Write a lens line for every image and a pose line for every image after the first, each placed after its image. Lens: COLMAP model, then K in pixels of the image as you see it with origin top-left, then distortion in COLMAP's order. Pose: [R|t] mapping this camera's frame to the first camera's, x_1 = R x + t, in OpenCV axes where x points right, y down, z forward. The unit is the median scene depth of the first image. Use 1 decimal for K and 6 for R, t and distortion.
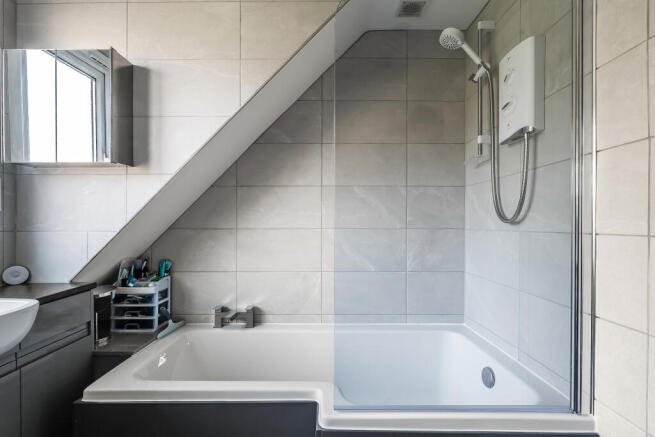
lens RADIAL K [[292.8, 0, 327.4], [0, 292.8, 212.8], [0, 0, 1]] dist [-0.002151, -0.000112]
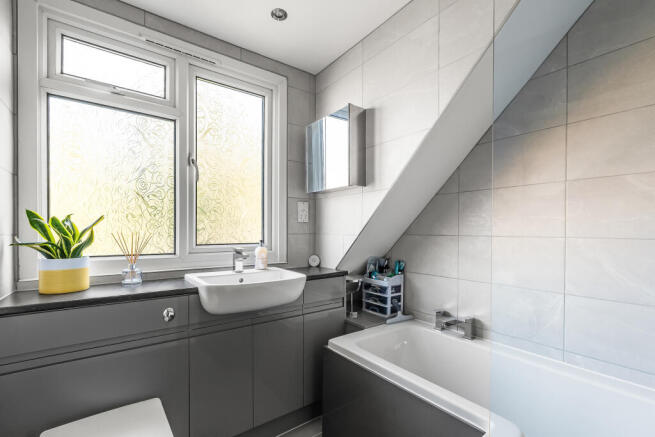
lens RADIAL K [[291.5, 0, 327.4], [0, 291.5, 218.4], [0, 0, 1]] dist [-0.001302, 0.000069]
pose [[0.600134, -0.028206, -0.799402, 0.241439], [0.023934, 0.999564, -0.017301, 0.003902], [0.799541, -0.008750, 0.600547, 0.063598]]
